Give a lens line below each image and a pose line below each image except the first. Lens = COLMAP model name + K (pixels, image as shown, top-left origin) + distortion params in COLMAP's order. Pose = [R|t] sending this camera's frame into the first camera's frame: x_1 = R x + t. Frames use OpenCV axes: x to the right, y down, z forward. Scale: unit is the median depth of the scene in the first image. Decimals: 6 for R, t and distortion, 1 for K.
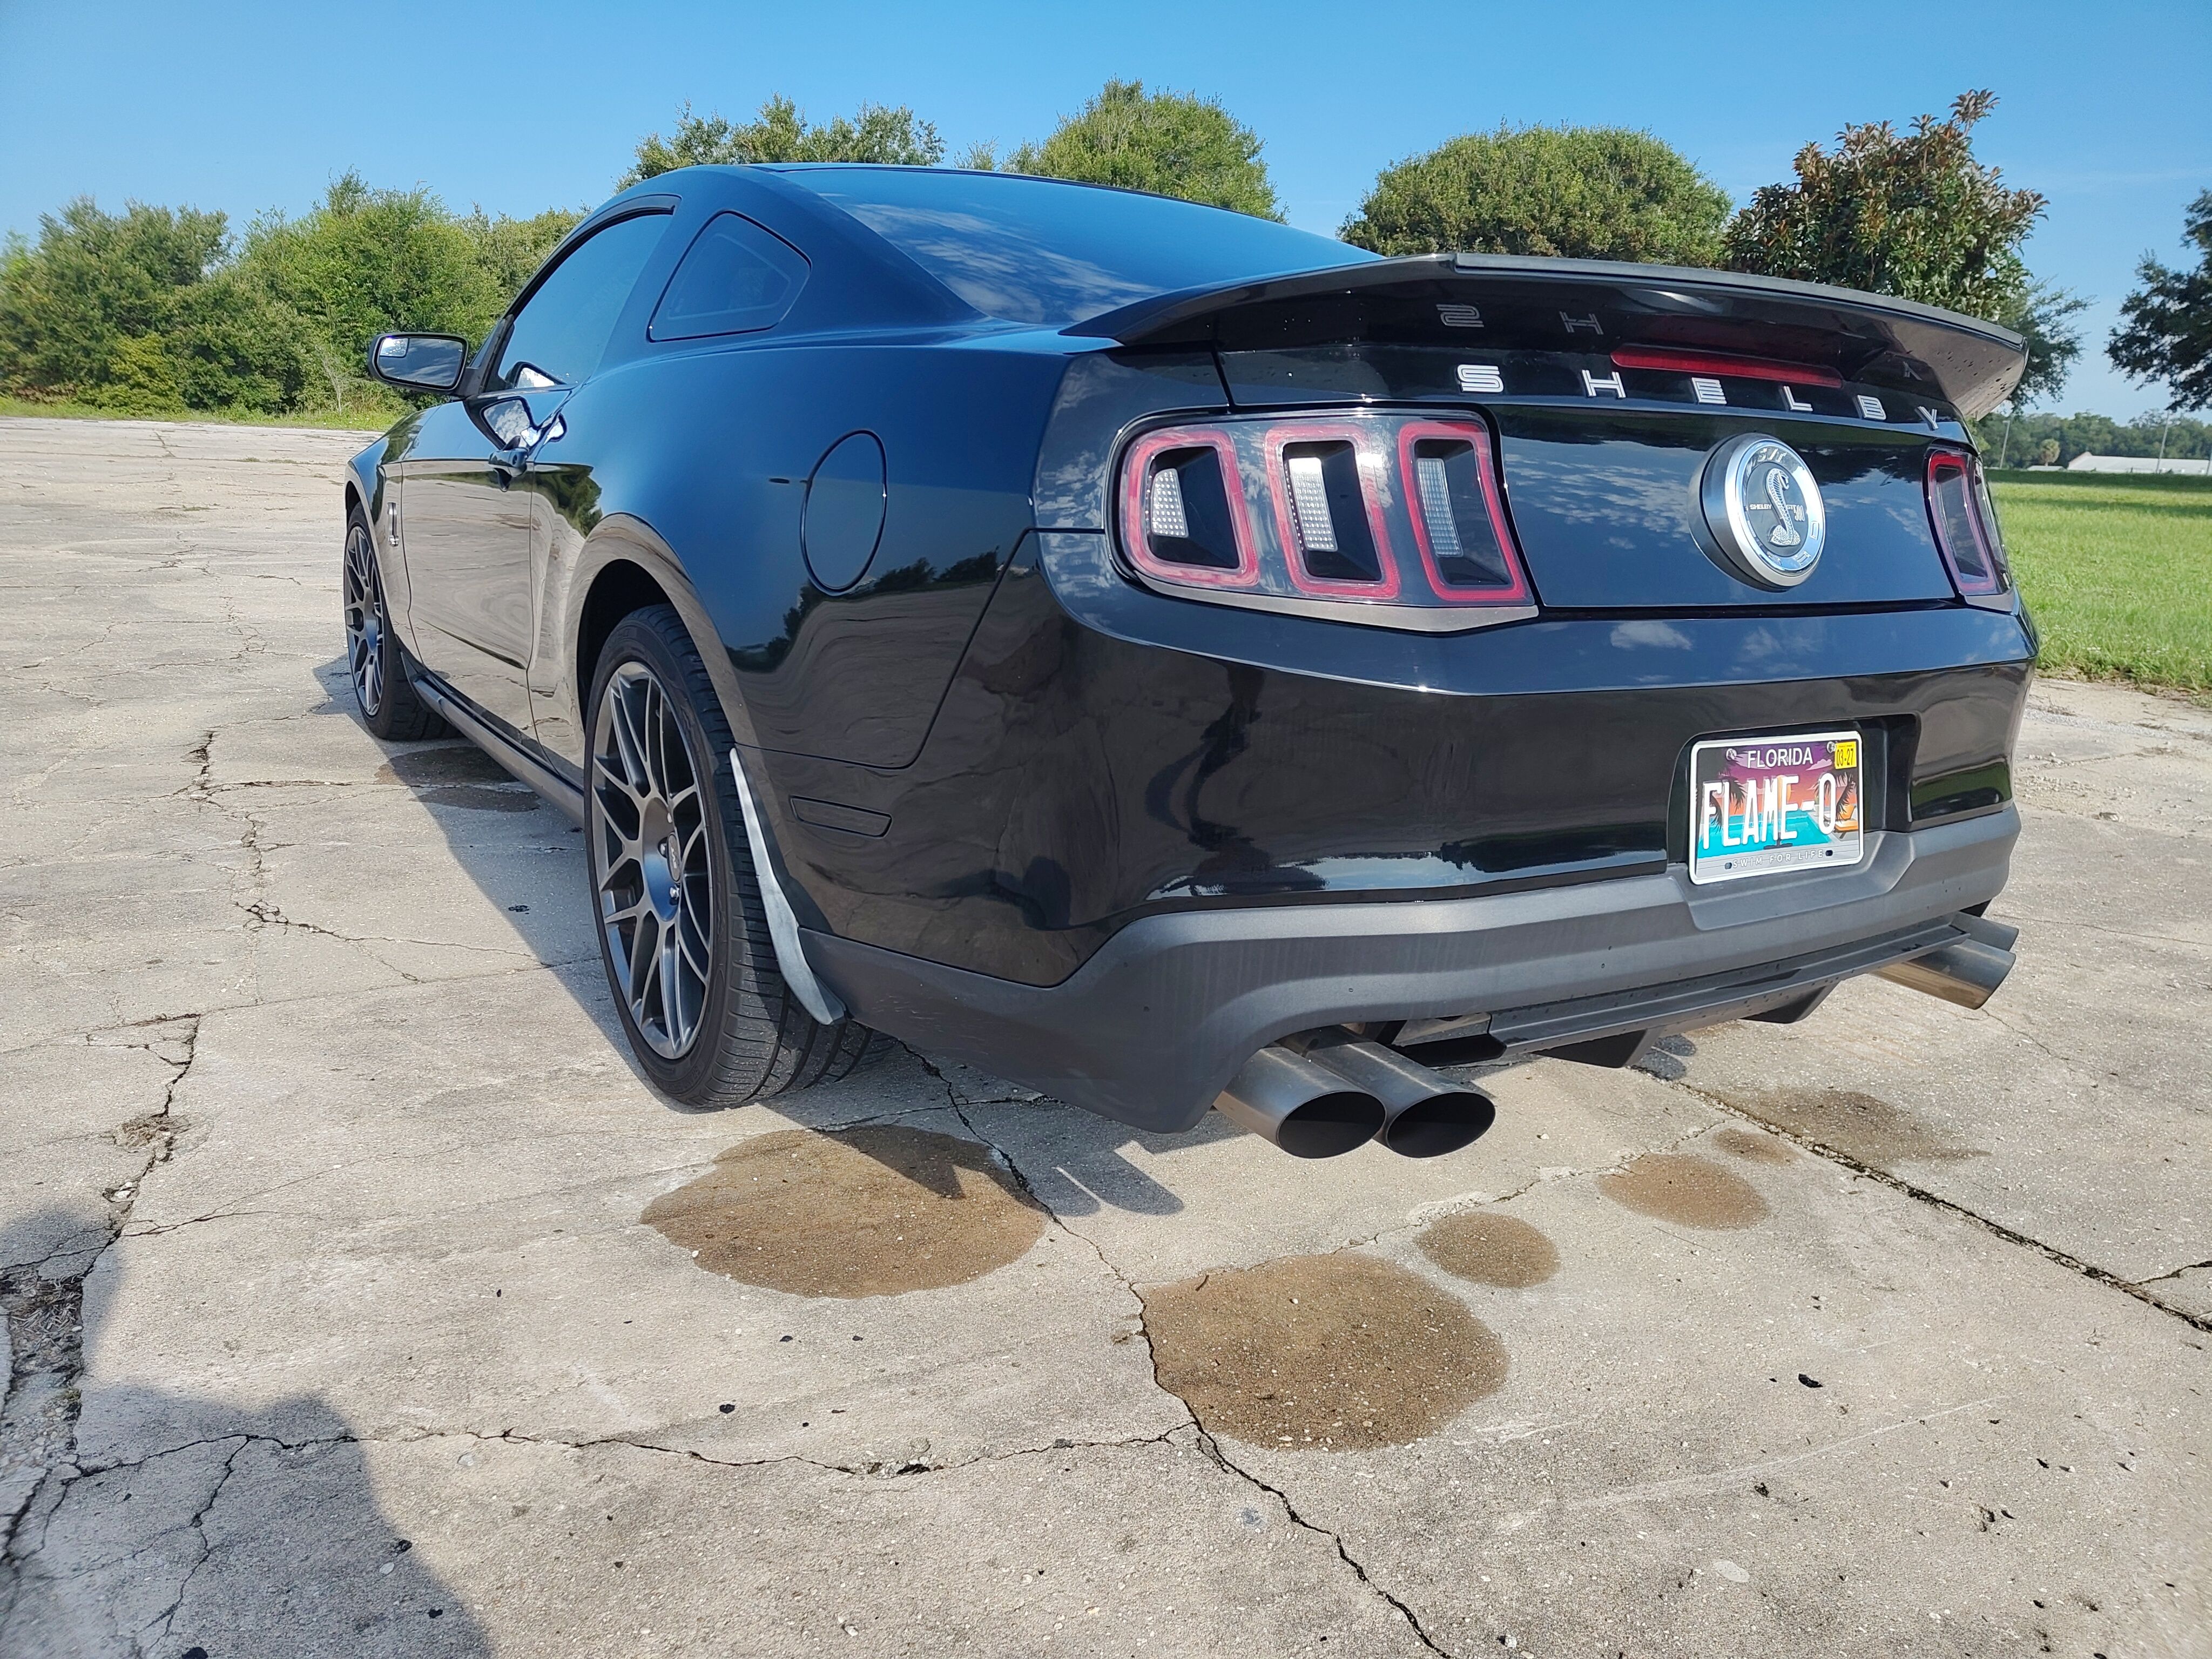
lens RADIAL K [[1544.4, 0, 1116.3], [0, 1544.4, 826.1], [0, 0, 1]] dist [0.020225, -0.011457]
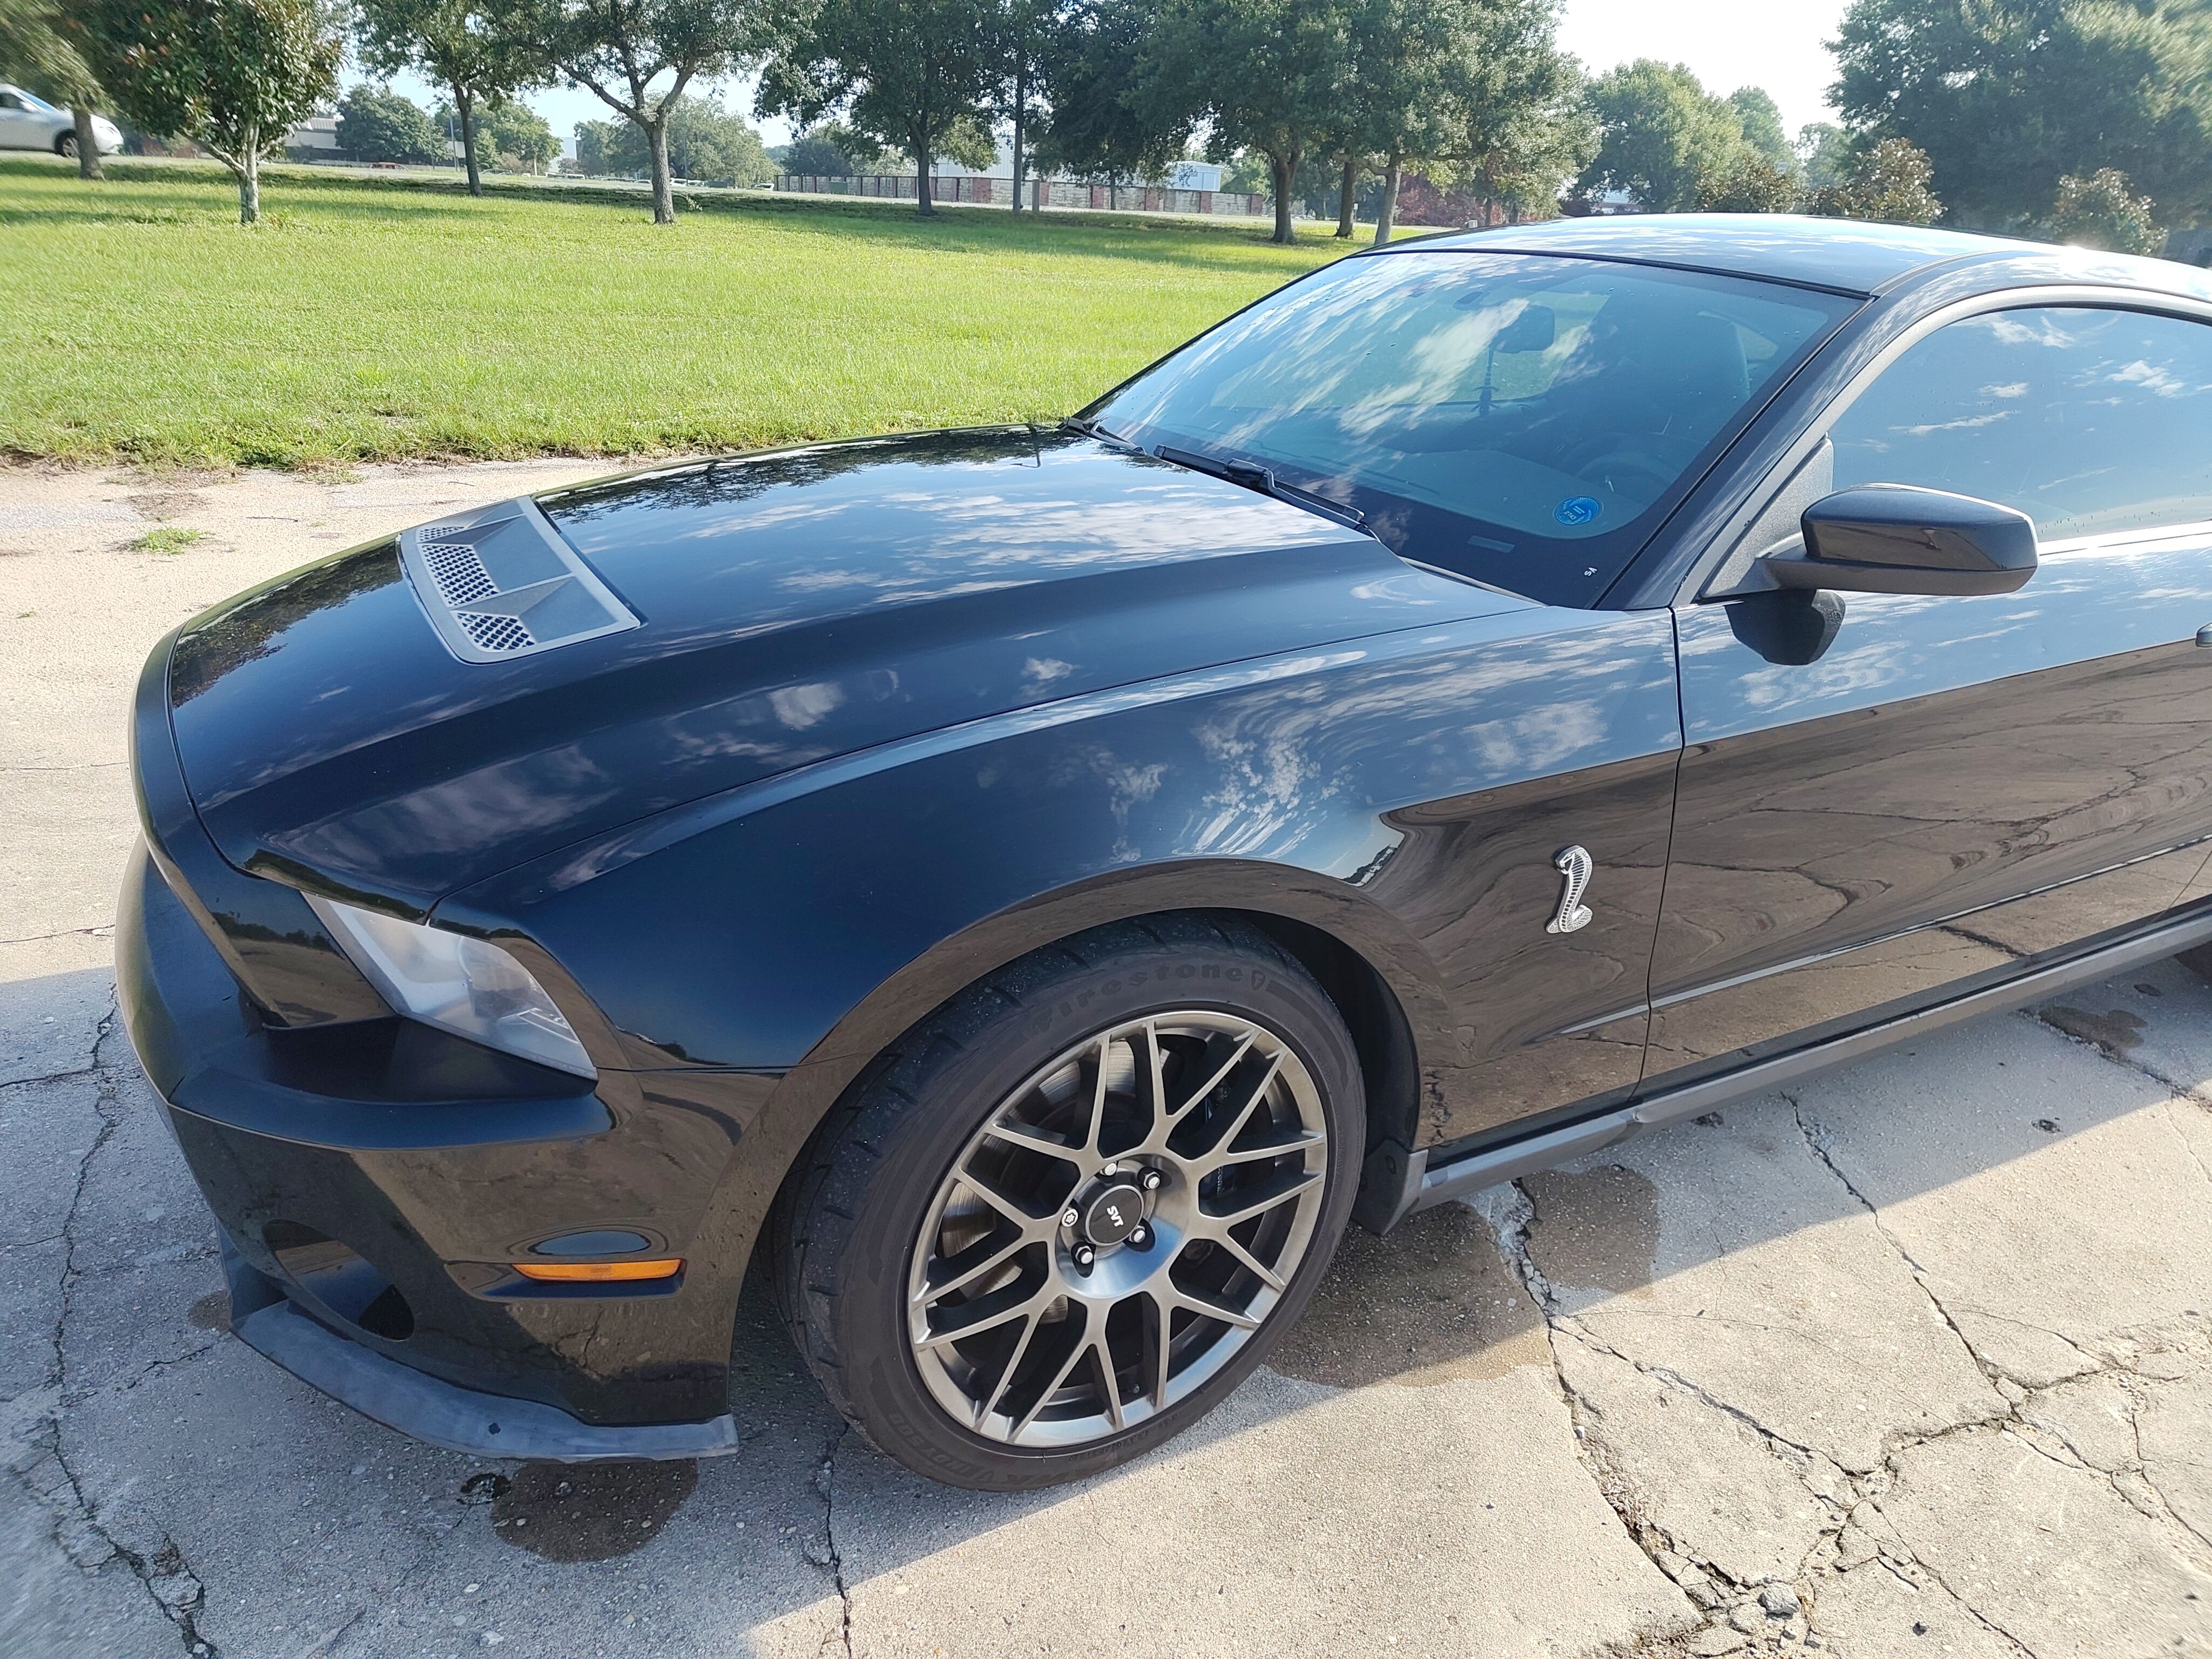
lens RADIAL K [[1544.4, 0, 1129.7], [0, 1544.4, 837.5], [0, 0, 1]] dist [0.020225, -0.011457]
pose [[0.071267, -0.413839, 0.907556, -2.005409], [0.196483, 0.897867, 0.393992, -0.937829], [-0.977914, 0.150241, 0.145300, 2.366194]]
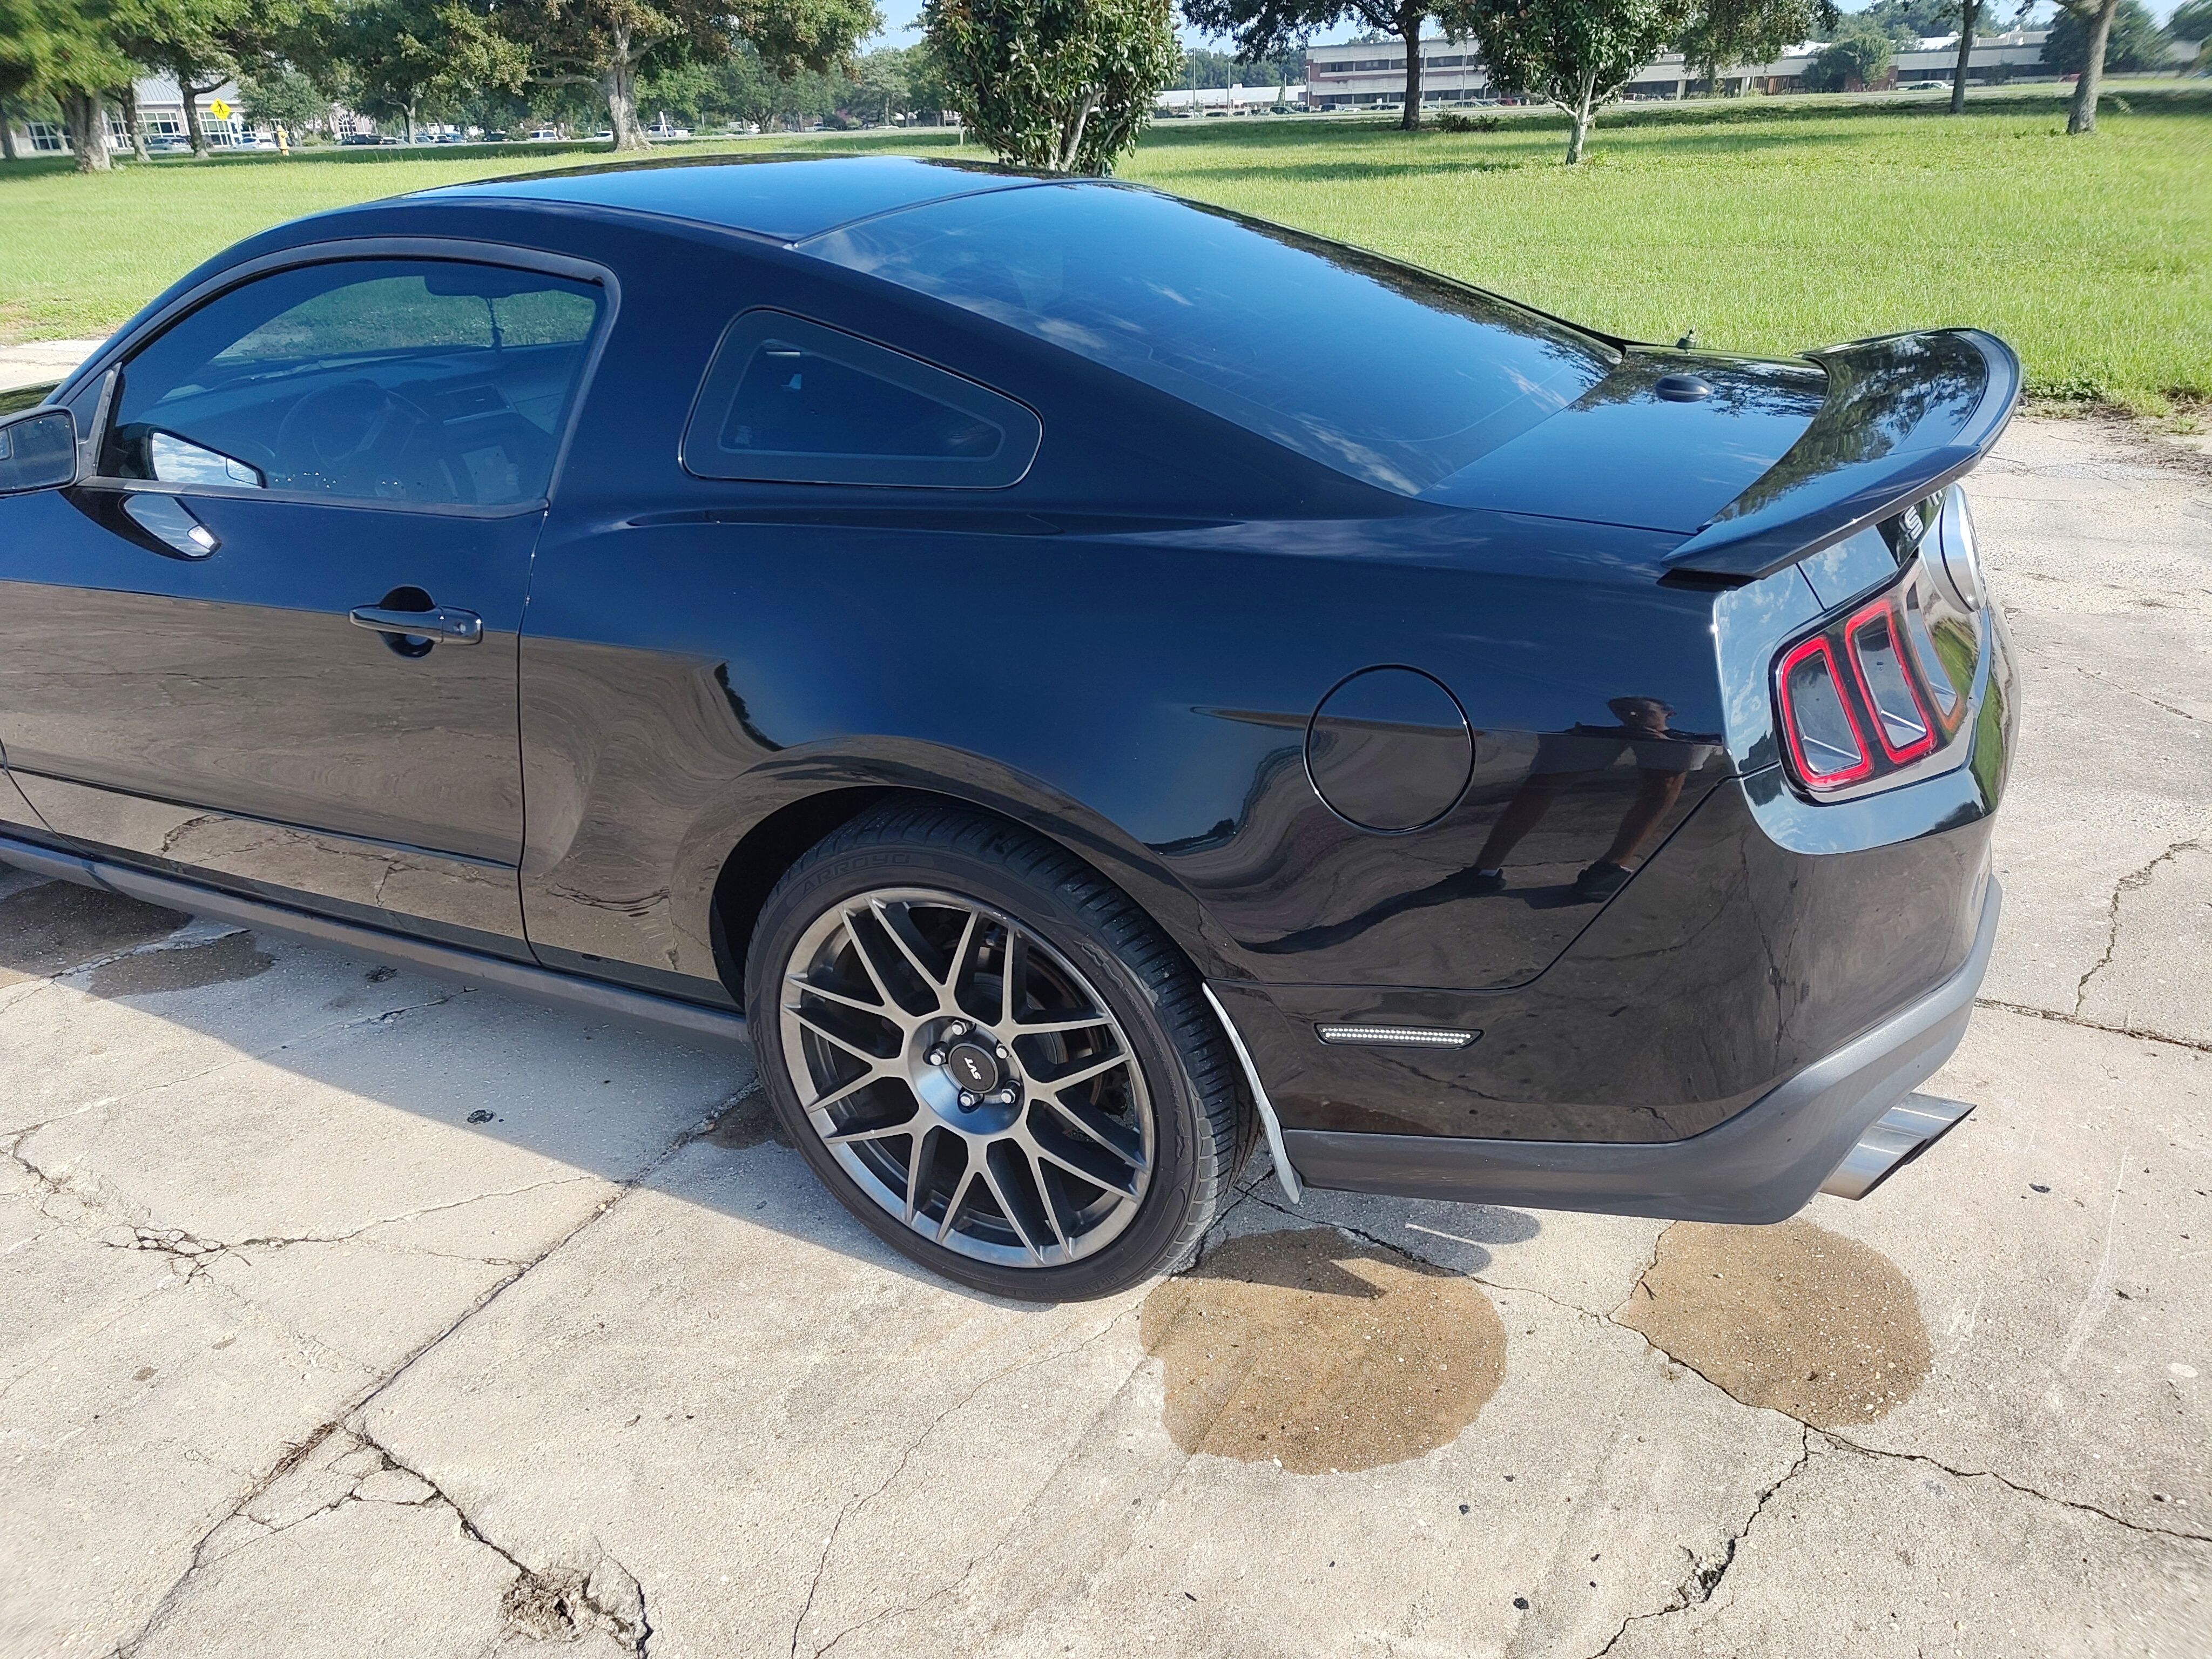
lens RADIAL K [[1544.4, 0, 1078.6], [0, 1544.4, 832.4], [0, 0, 1]] dist [0.020225, -0.011457]
pose [[0.863198, -0.277424, 0.421812, -0.730303], [0.192310, 0.953184, 0.233359, -0.398523], [-0.466804, -0.120317, 0.876138, 0.228505]]
